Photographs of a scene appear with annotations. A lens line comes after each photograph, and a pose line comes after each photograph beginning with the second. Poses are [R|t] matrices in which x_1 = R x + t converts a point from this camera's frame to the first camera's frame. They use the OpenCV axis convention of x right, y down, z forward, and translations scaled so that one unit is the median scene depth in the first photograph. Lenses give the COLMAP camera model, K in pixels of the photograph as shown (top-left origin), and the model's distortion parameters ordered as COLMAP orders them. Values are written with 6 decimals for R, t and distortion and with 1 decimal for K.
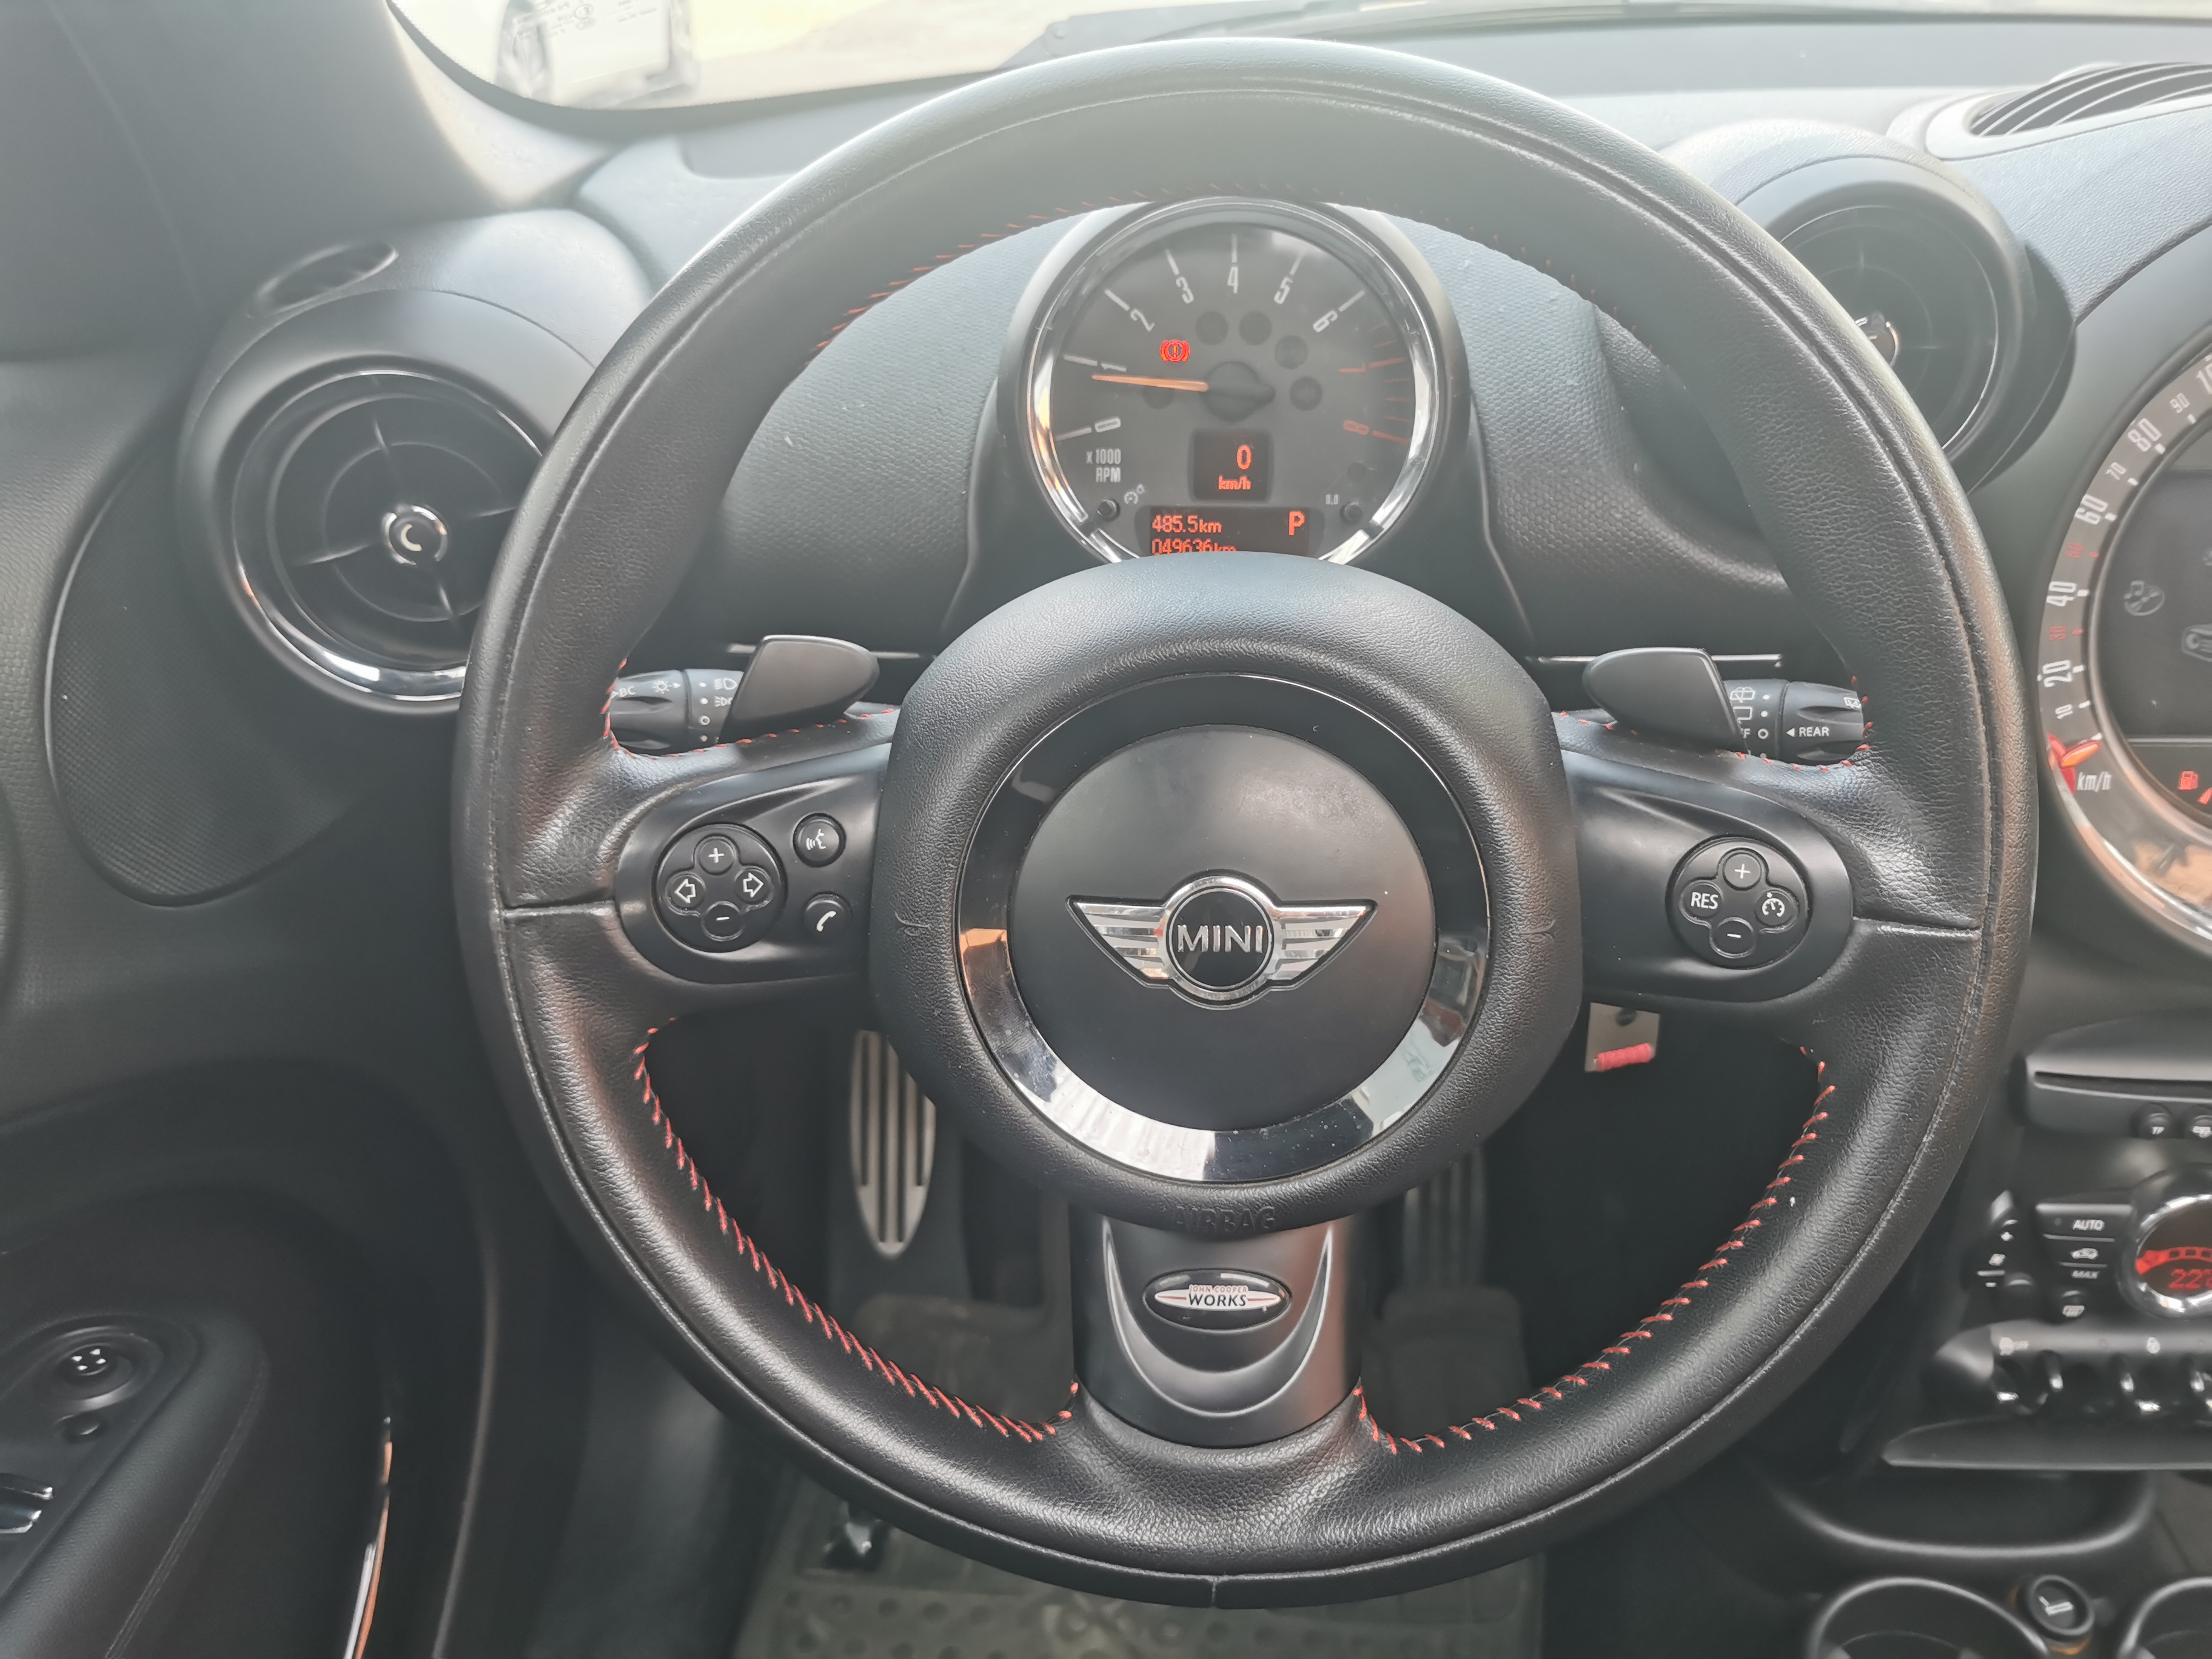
lens RADIAL K [[1692.9, 0, 1133.9], [0, 1692.9, 808.6], [0, 0, 1]] dist [-0.005790, -0.013693]
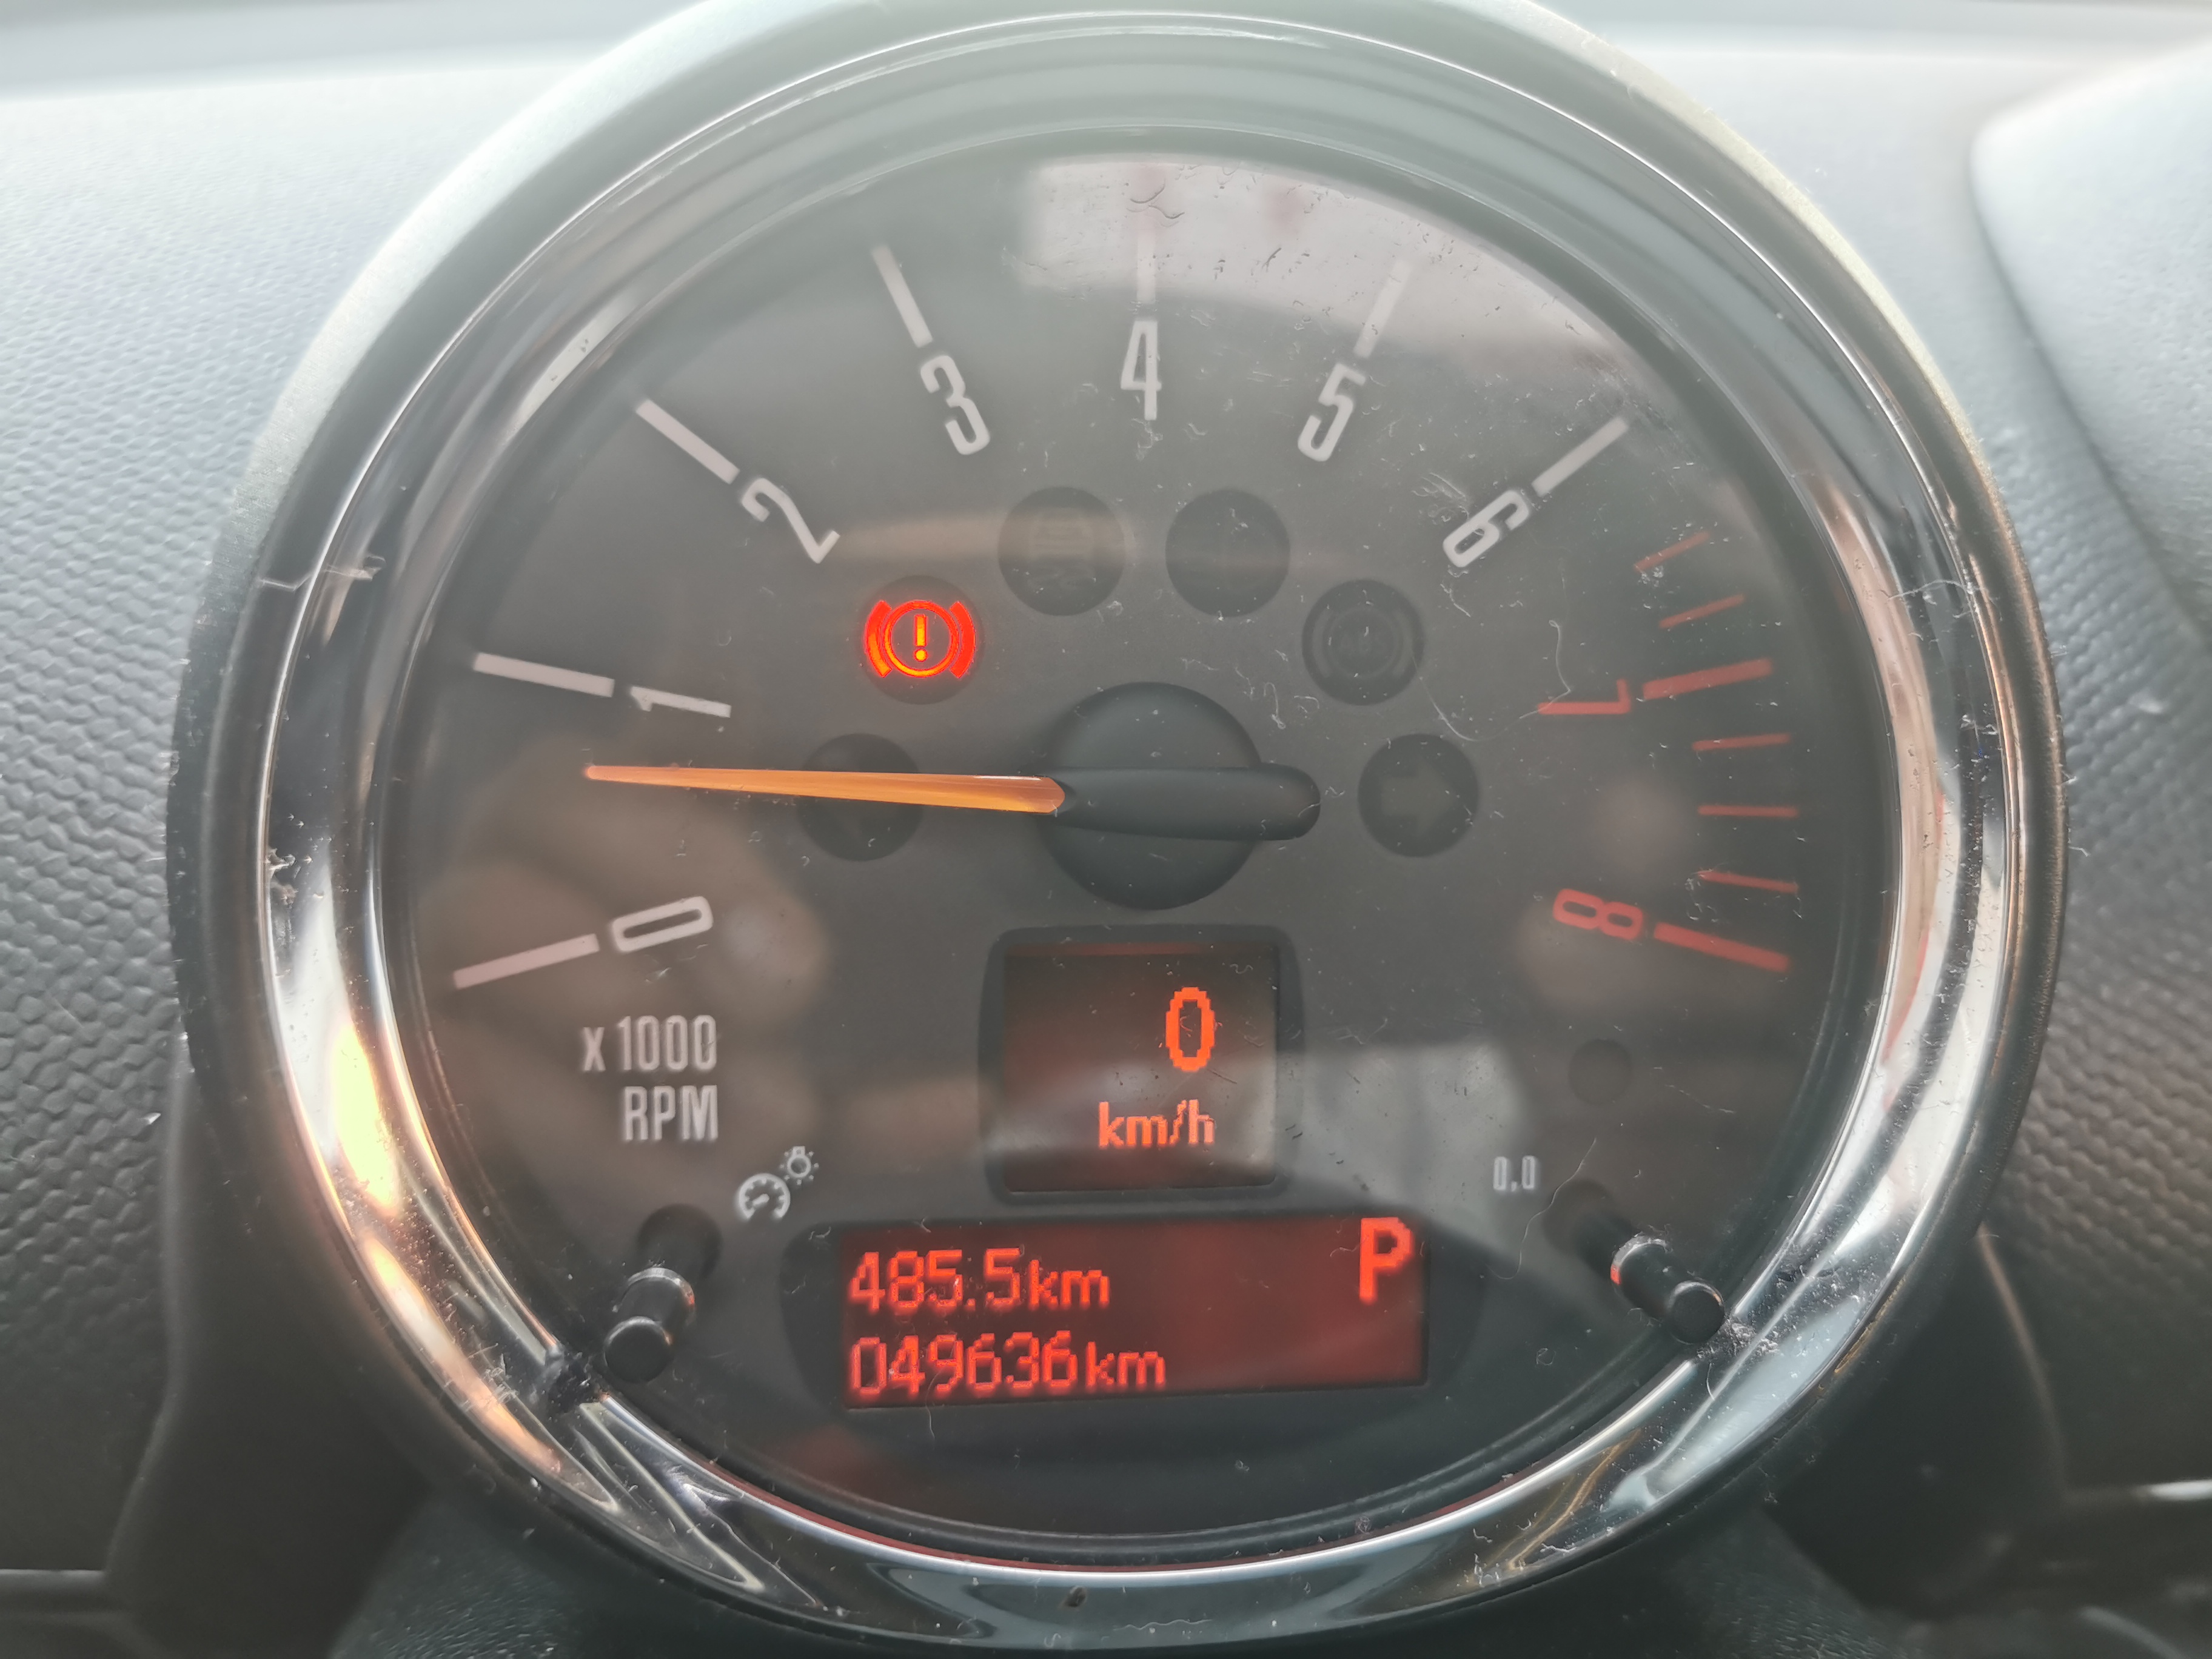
lens RADIAL K [[1697.9, 0, 1103.8], [0, 1697.9, 819.8], [0, 0, 1]] dist [0.052510, -0.083238]
pose [[0.990493, -0.015820, 0.136649, 0.015485], [0.048448, 0.969837, -0.238892, -0.177355], [-0.128748, 0.243241, 0.961383, 0.739907]]
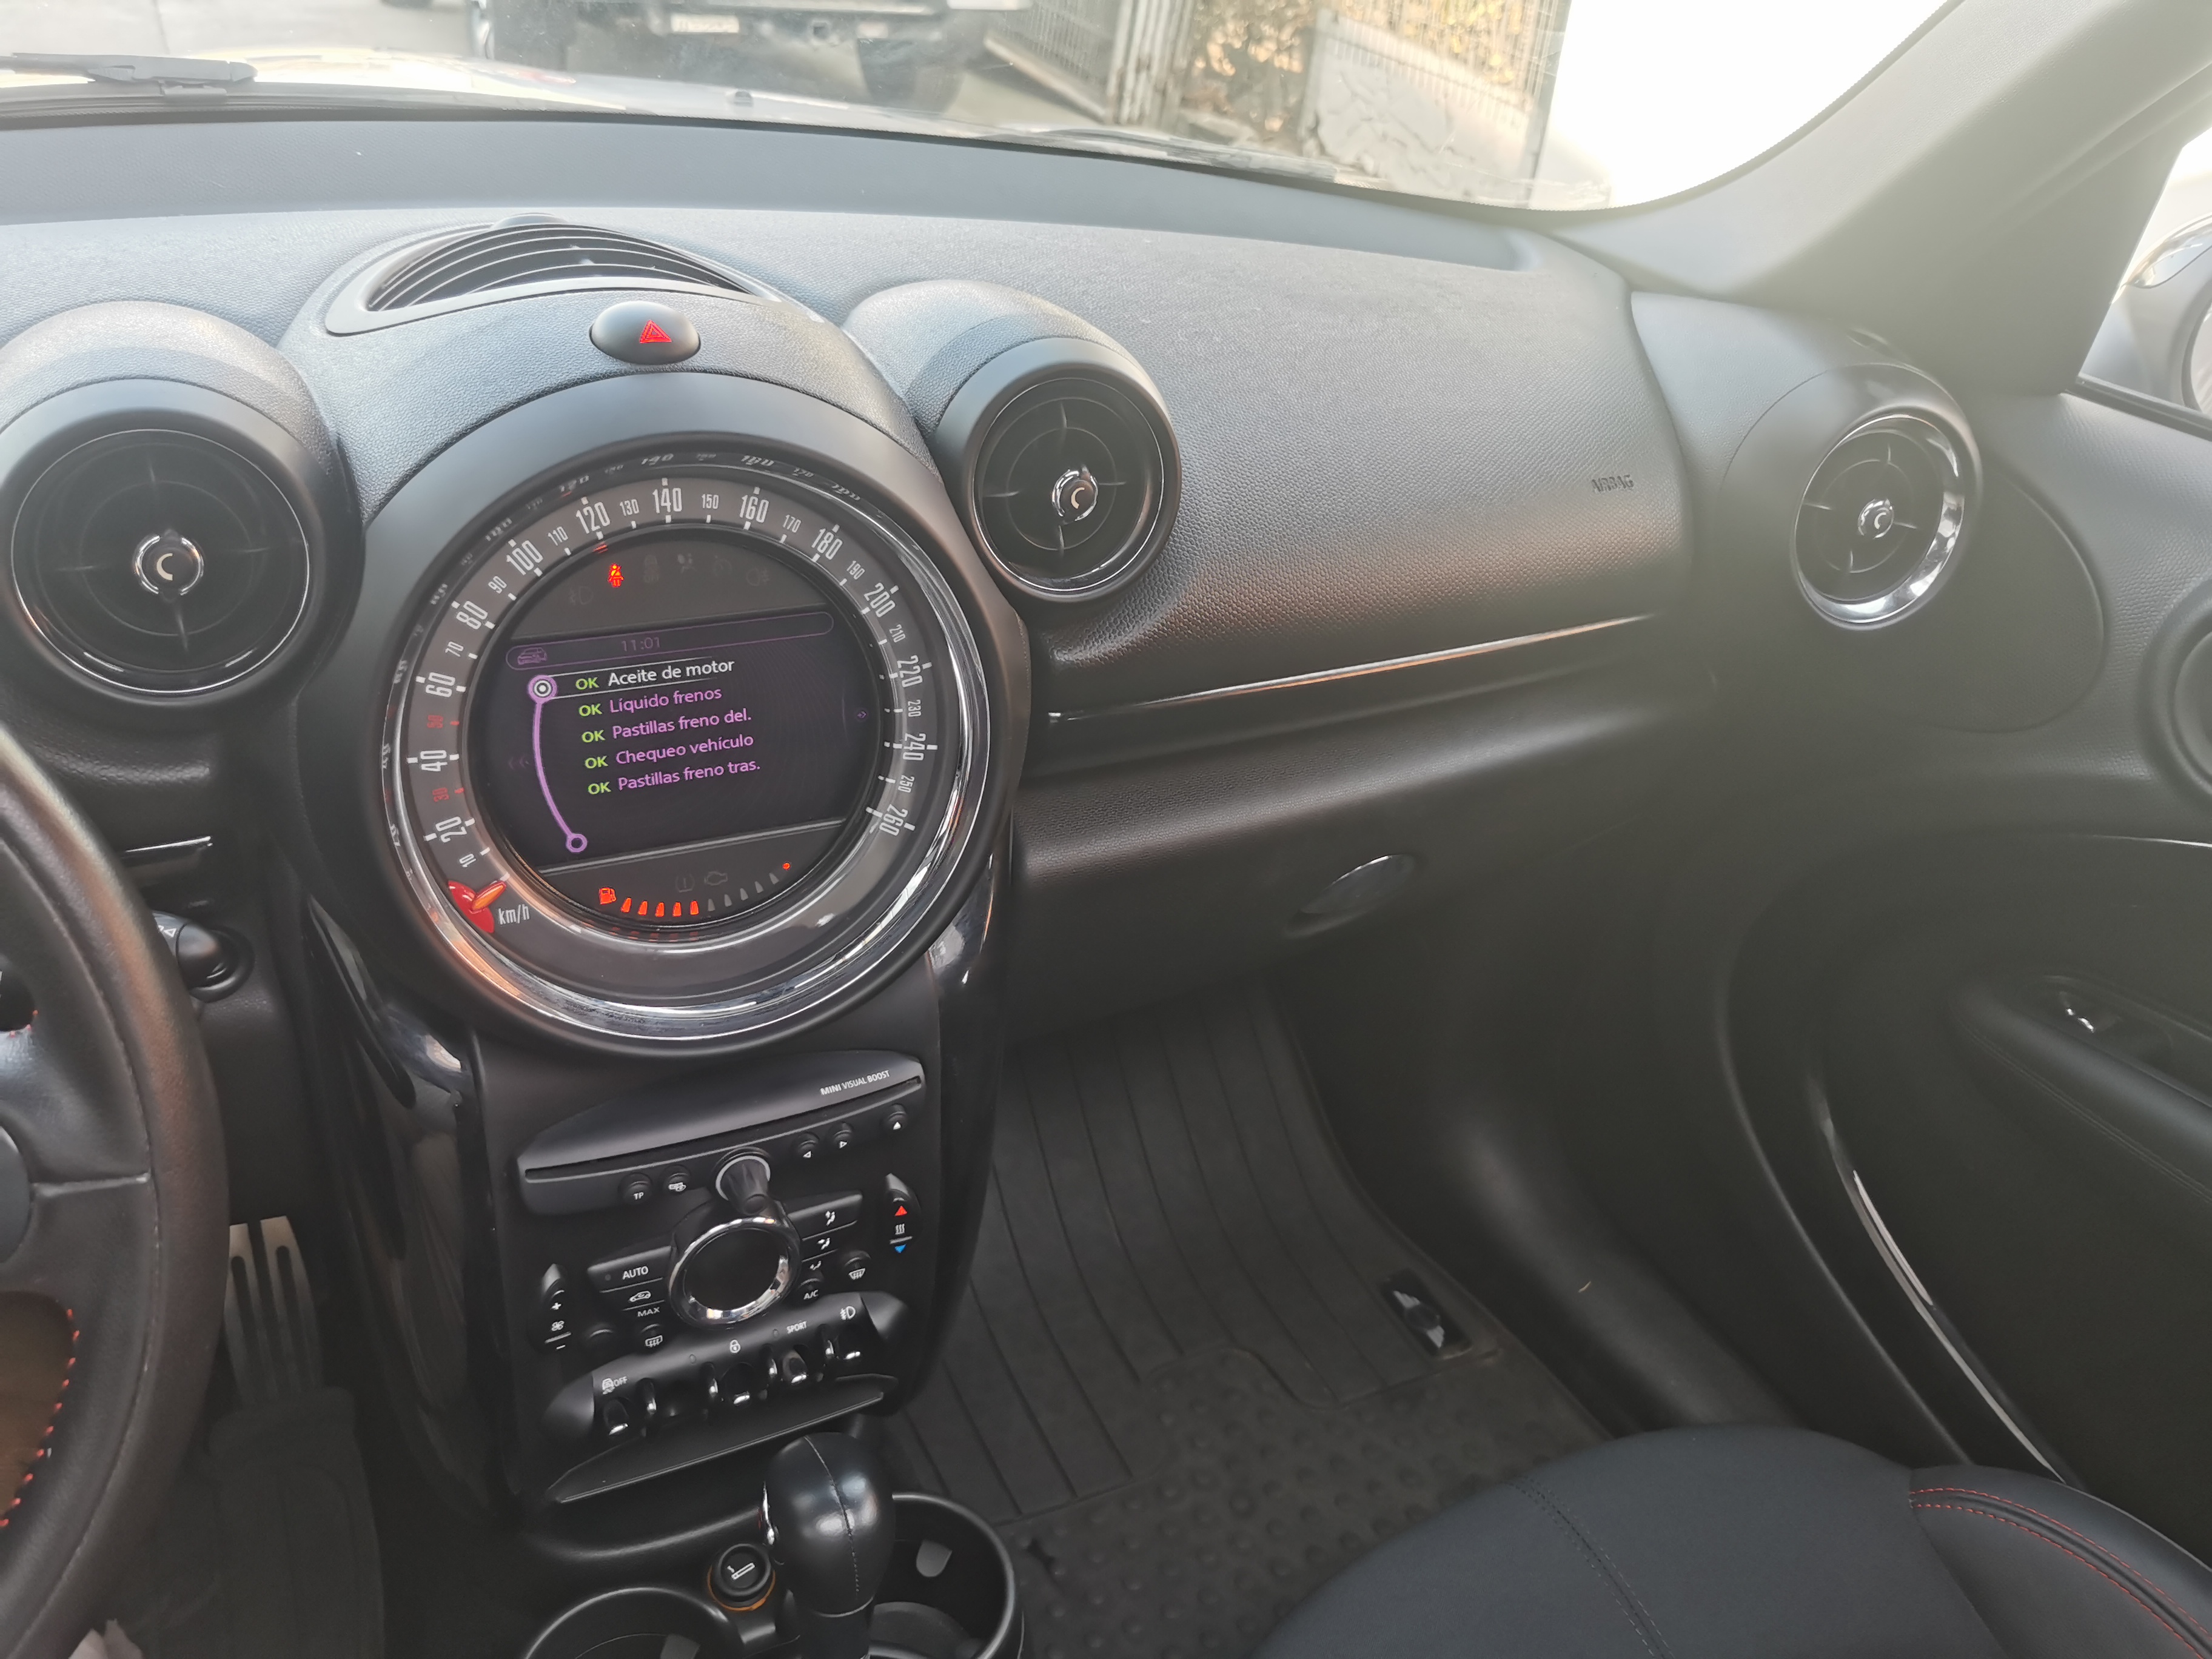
lens RADIAL K [[1697.9, 0, 1103.8], [0, 1697.9, 819.8], [0, 0, 1]] dist [0.052510, -0.083238]
pose [[0.885027, -0.160478, 0.437006, 0.436671], [0.136953, 0.986919, 0.085060, -0.122270], [-0.444940, -0.015431, 0.895427, -0.187216]]
